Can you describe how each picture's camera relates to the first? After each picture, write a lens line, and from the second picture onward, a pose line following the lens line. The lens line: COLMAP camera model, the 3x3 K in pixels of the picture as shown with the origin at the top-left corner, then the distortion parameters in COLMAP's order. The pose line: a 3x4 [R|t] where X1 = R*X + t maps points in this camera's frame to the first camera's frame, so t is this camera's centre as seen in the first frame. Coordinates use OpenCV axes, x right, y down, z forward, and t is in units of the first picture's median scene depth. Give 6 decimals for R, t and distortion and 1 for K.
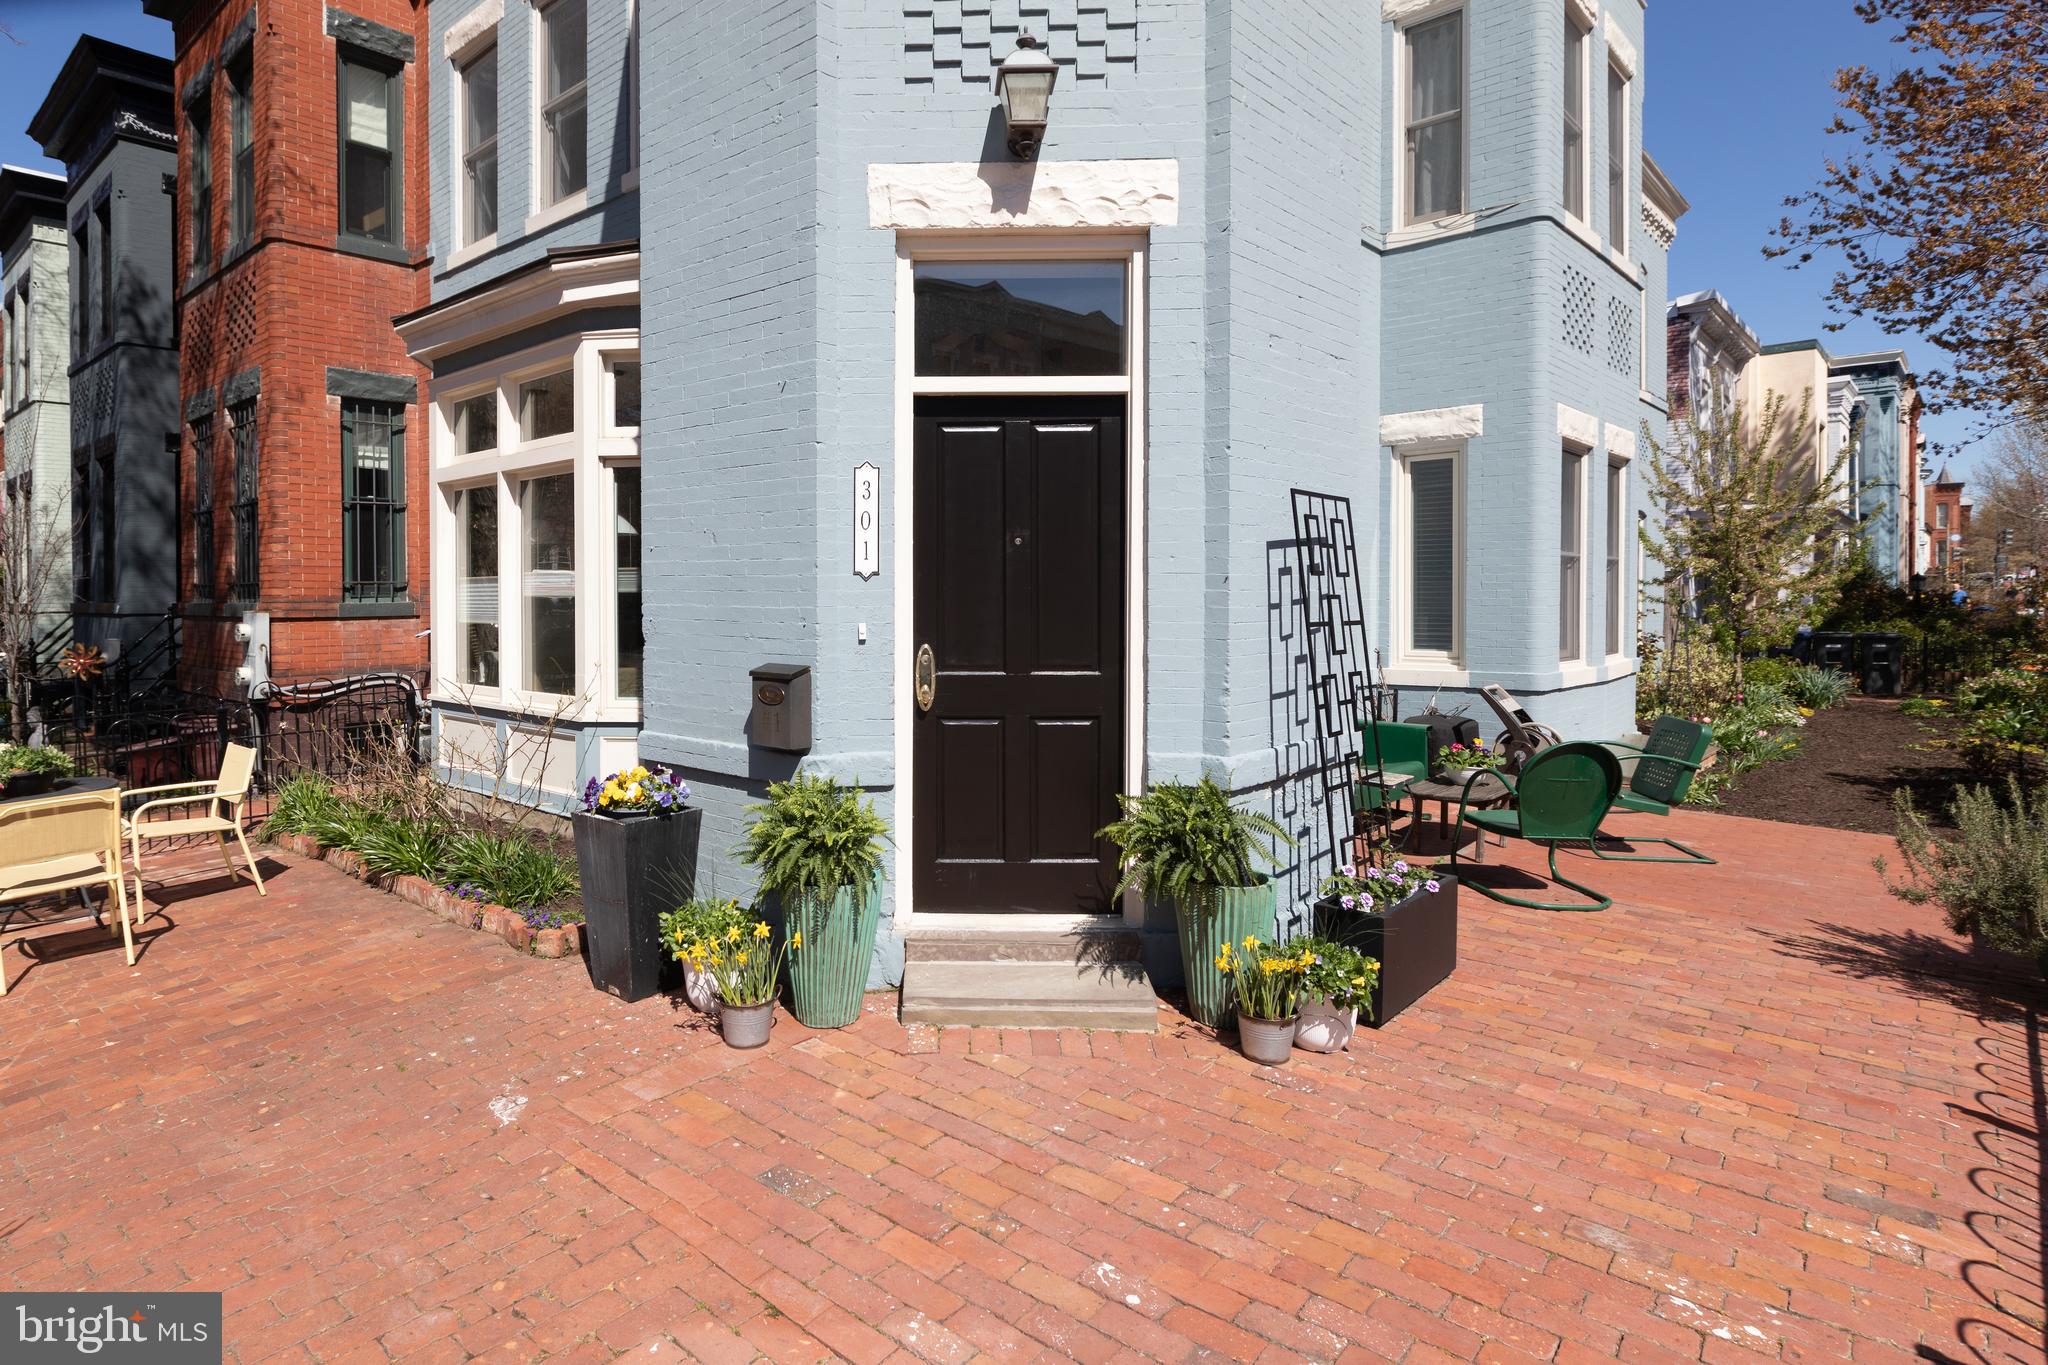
lens RADIAL K [[977.4, 0, 862.2], [0, 977.4, 595.5], [0, 0, 1]] dist [0.011731, -0.003408]
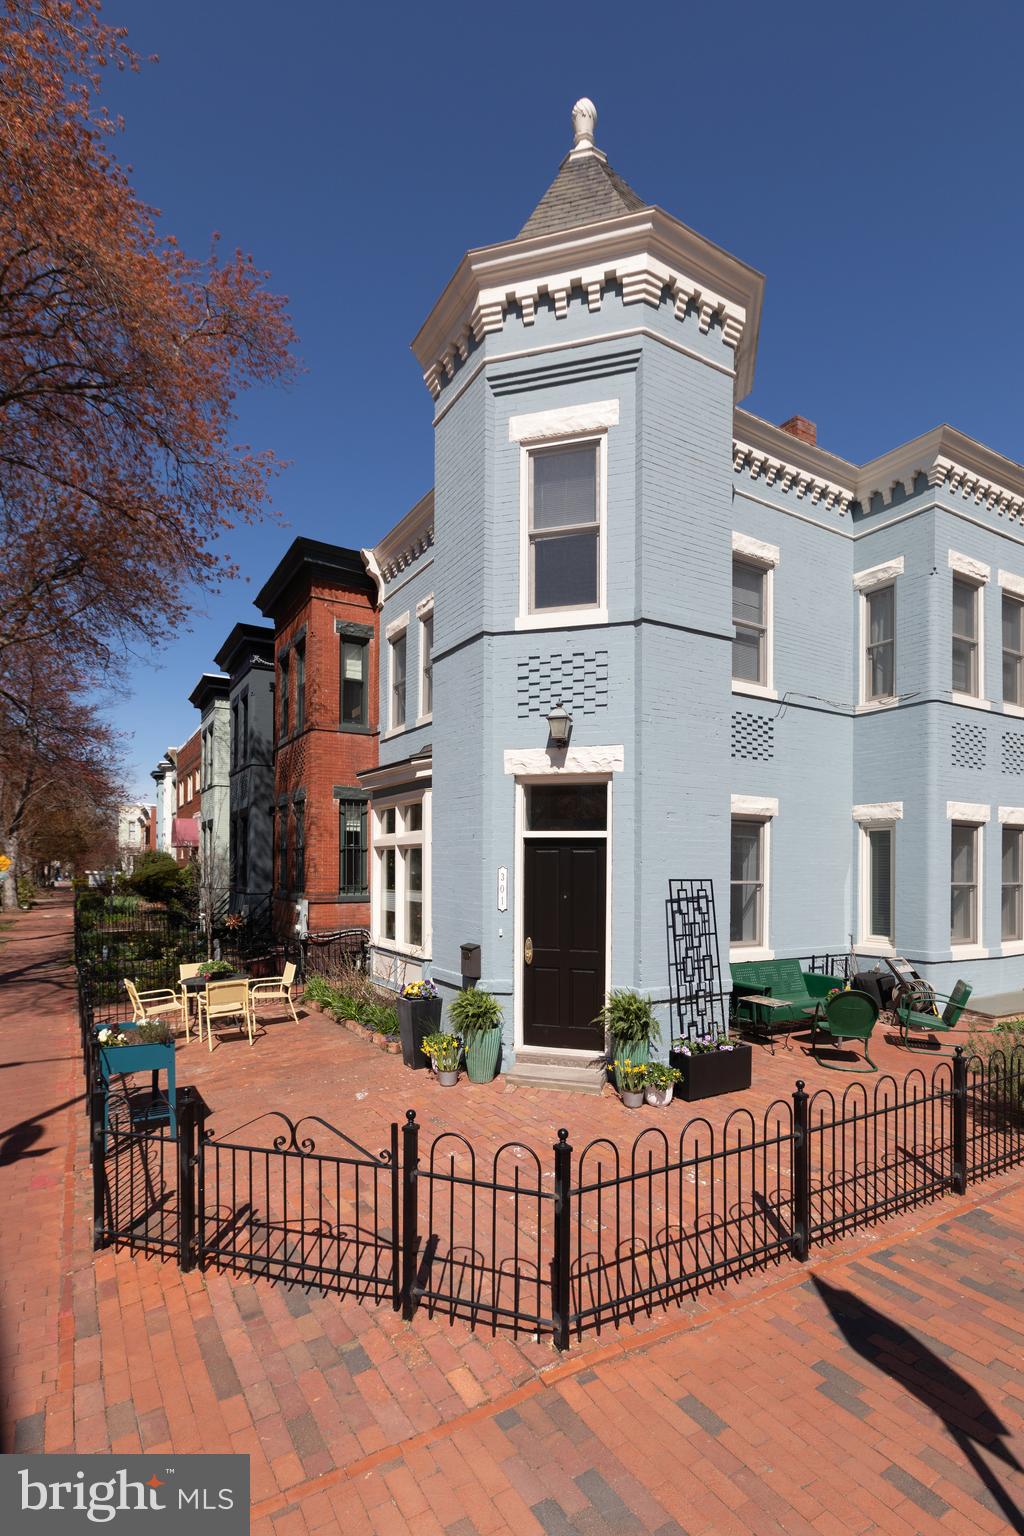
lens RADIAL K [[623.9, 0, 522.6], [0, 623.9, 864.8], [0, 0, 1]] dist [0.000622, 0.000495]
pose [[0.972618, 0.005678, -0.232342, 0.238560], [-0.007859, 0.999933, -0.008464, -0.069240], [0.232278, 0.010058, 0.972597, -0.315310]]
